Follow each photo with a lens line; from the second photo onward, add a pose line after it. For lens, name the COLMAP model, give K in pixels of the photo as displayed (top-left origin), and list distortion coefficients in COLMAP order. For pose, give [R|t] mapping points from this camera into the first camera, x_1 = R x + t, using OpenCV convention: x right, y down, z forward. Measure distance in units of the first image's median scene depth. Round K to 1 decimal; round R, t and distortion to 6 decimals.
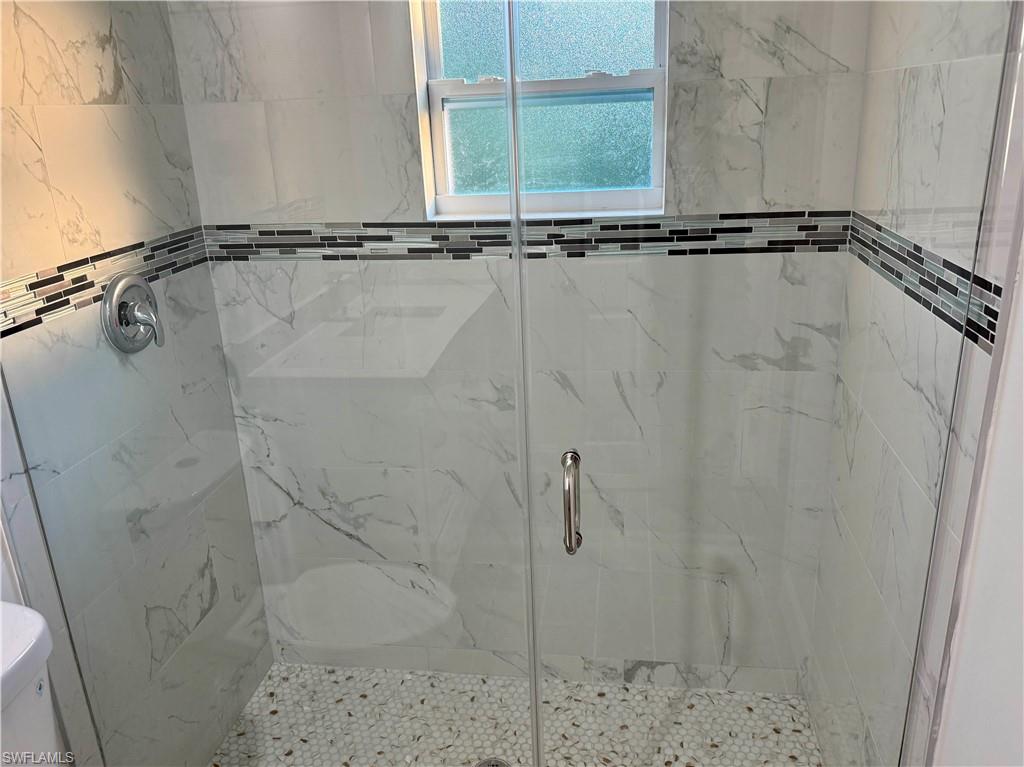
lens RADIAL K [[791.3, 0, 519.4], [0, 791.3, 371.6], [0, 0, 1]] dist [0.073068, -0.056802]
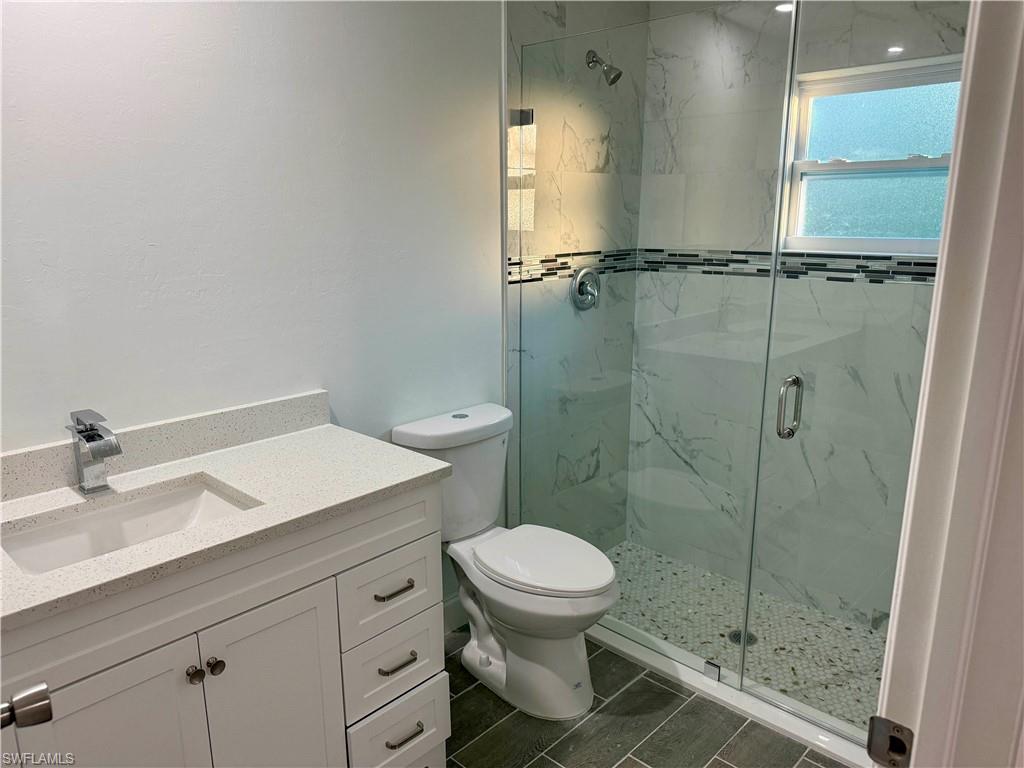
lens RADIAL K [[726.1, 0, 512.1], [0, 726.1, 392.4], [0, 0, 1]] dist [0.031429, -0.041875]
pose [[0.818827, 0.174027, -0.547025, 0.268801], [-0.209655, 0.977772, -0.002764, 0.169432], [0.534385, 0.116950, 0.837111, -0.360590]]
